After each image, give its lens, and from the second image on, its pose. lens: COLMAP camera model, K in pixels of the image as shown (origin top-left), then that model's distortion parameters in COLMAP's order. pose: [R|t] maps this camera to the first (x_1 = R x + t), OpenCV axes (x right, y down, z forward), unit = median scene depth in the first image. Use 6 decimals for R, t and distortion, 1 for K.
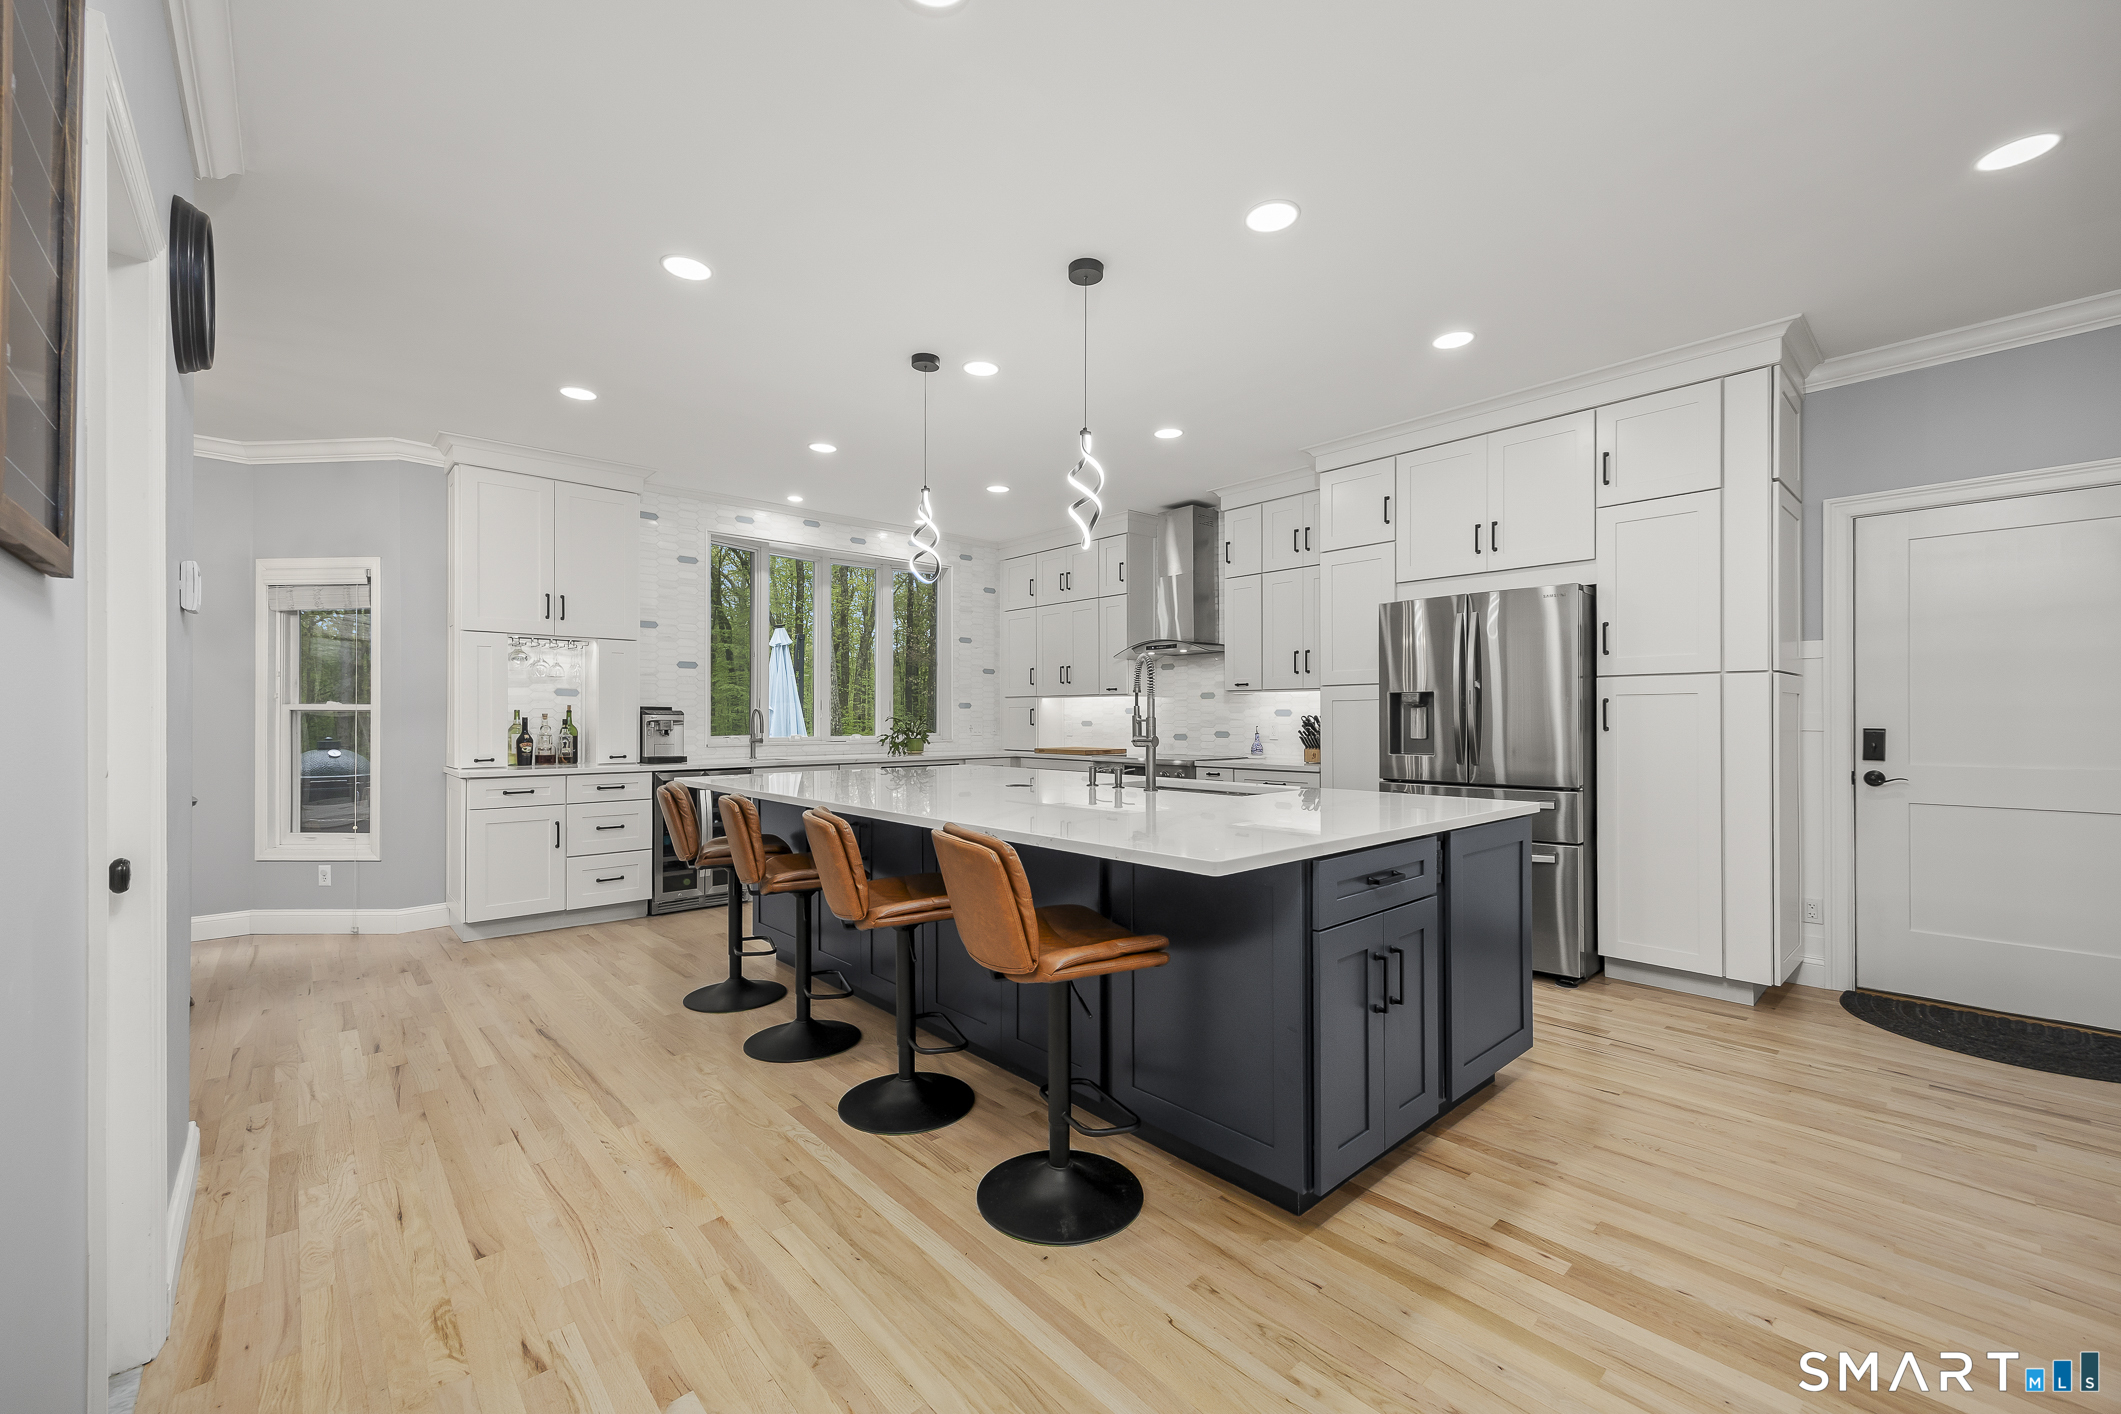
lens RADIAL K [[856.6, 0, 1015.7], [0, 856.6, 715.7], [0, 0, 1]] dist [0.002285, -0.000168]
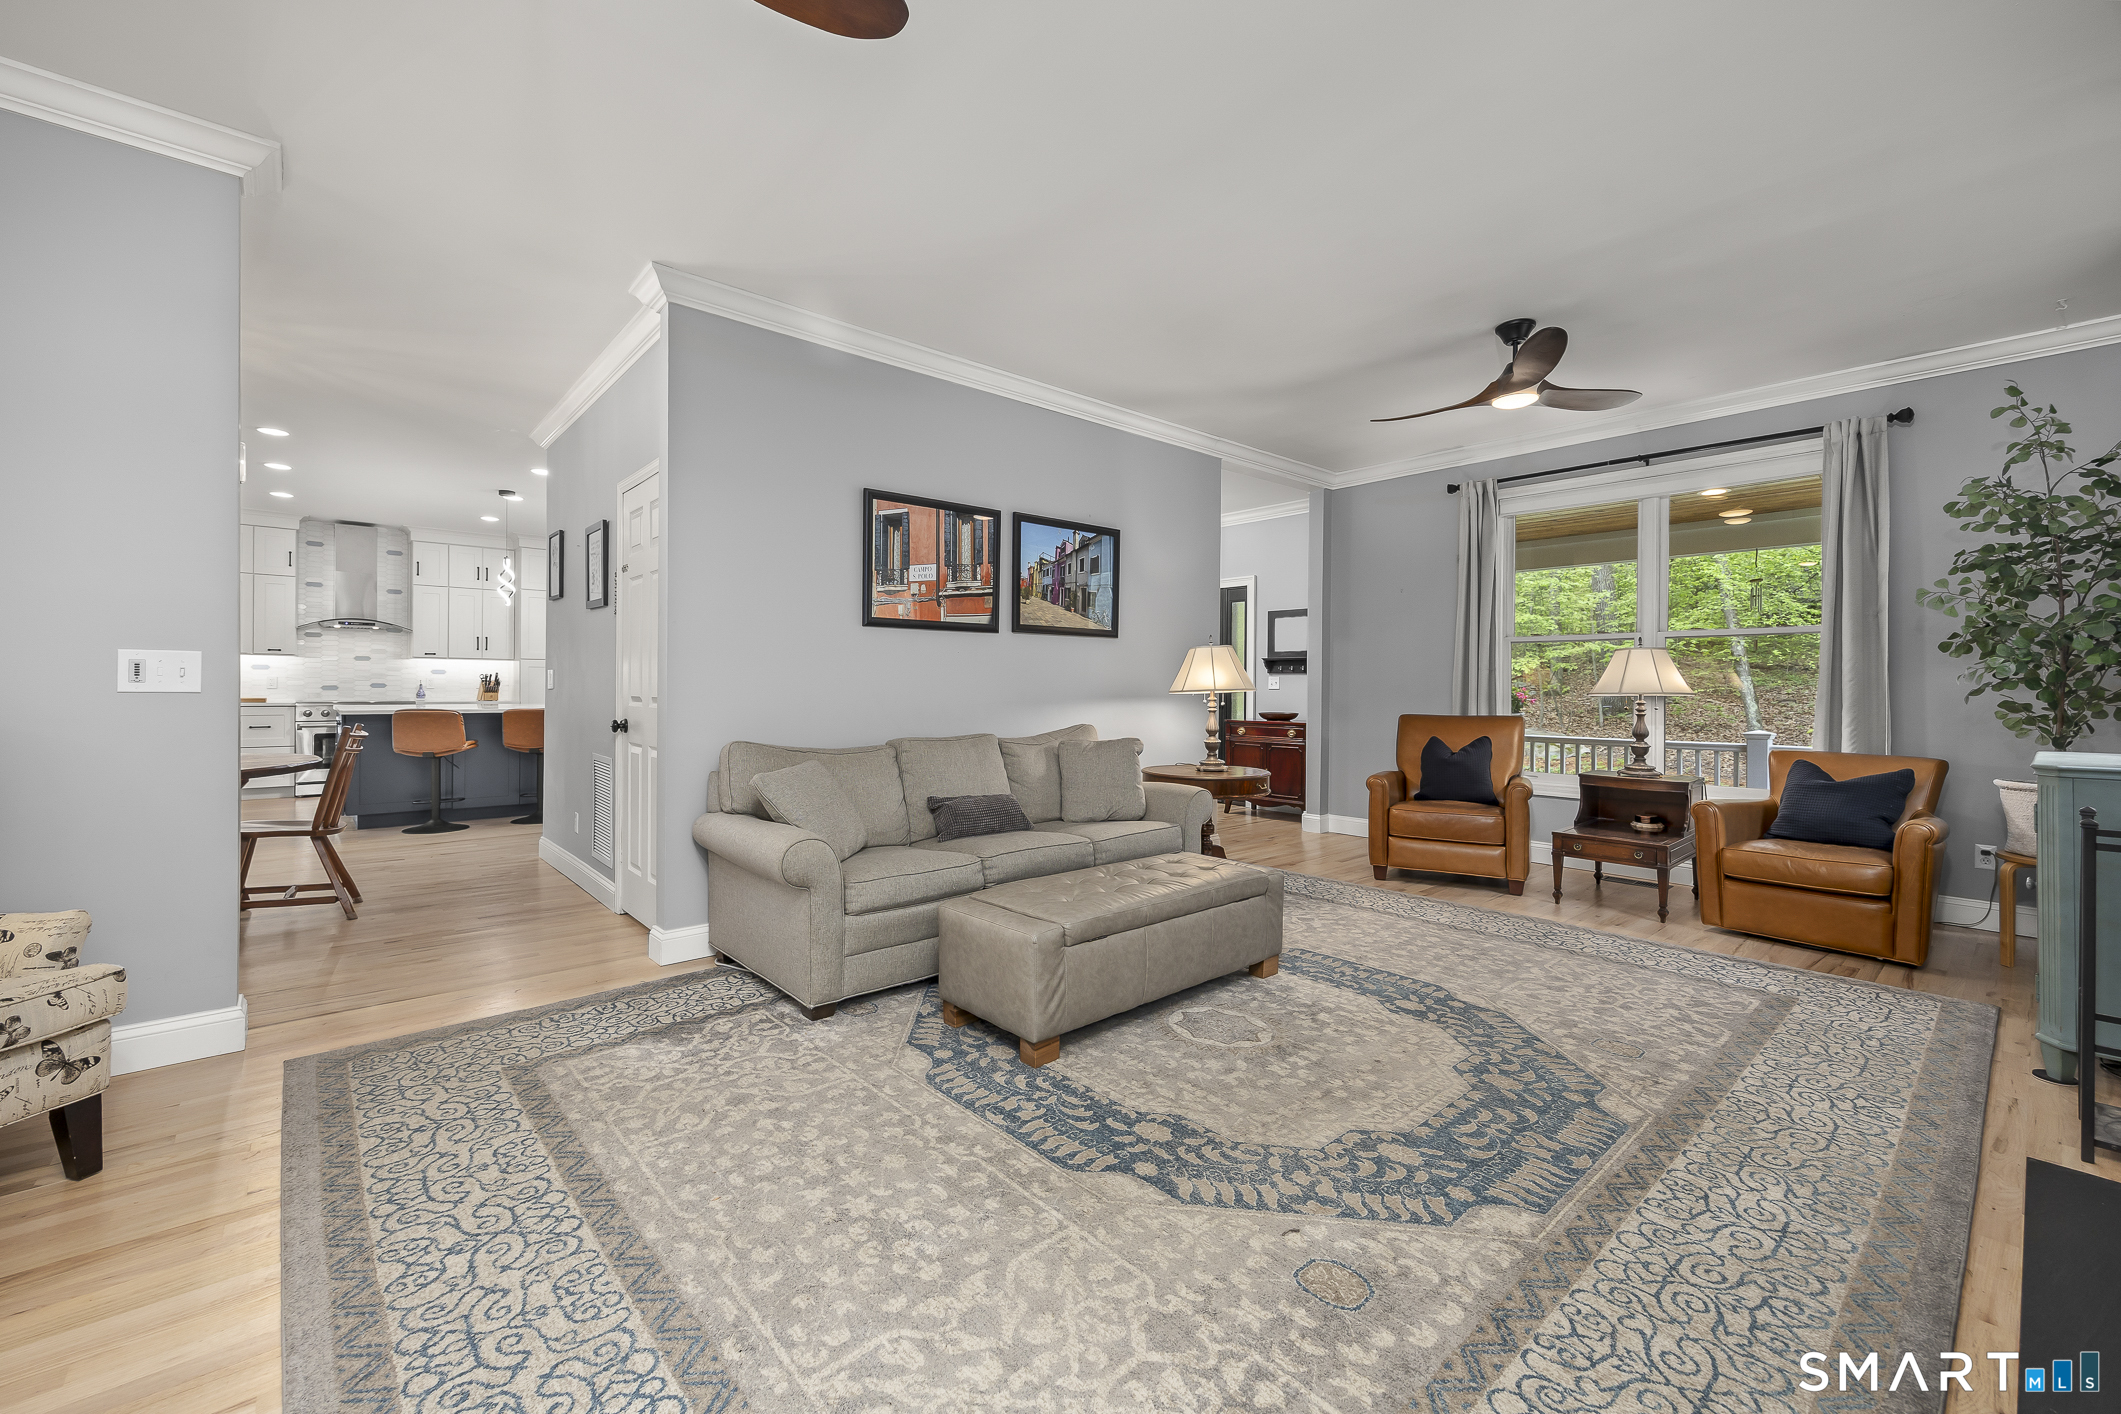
lens RADIAL K [[856.6, 0, 1057.2], [0, 856.6, 688.0], [0, 0, 1]] dist [0.002285, -0.000168]
pose [[0.003127, -0.001080, 0.999995, -1.594298], [-0.011582, 0.999932, 0.001116, 0.014378], [-0.999928, -0.011586, 0.003115, -0.211716]]
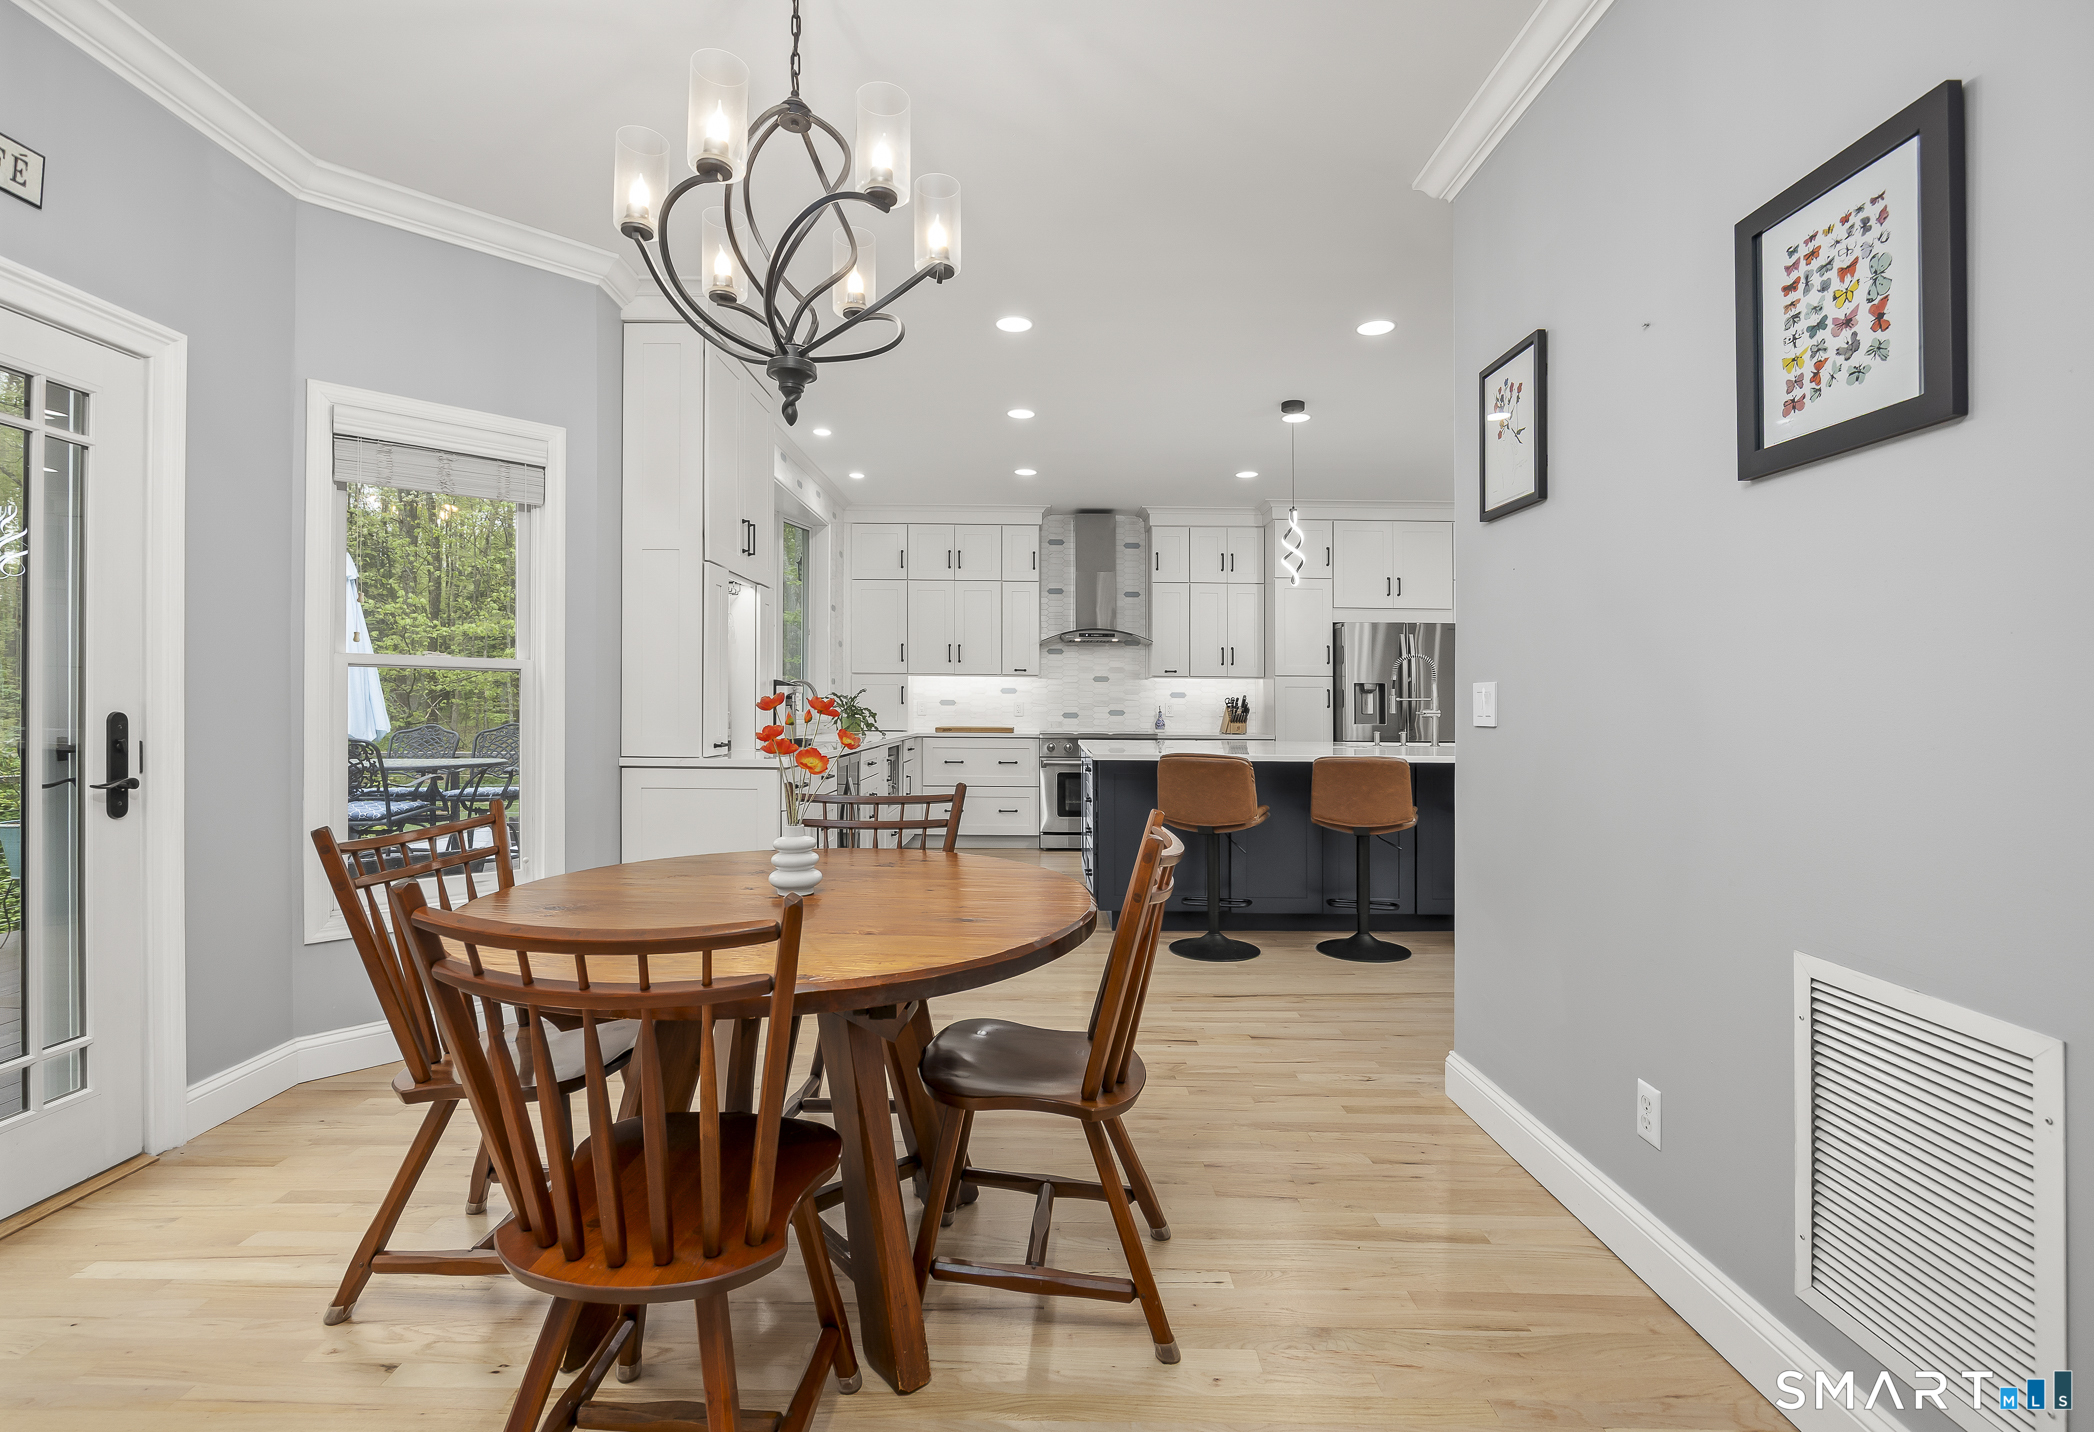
lens RADIAL K [[967.3, 0, 1051.7], [0, 967.3, 700.9], [0, 0, 1]] dist [0.000961, 0.000102]
pose [[0.652434, 0.008540, 0.757798, -1.066207], [-0.011439, 0.999934, -0.001420, 0.011519], [-0.757759, -0.007742, 0.652488, 0.271806]]
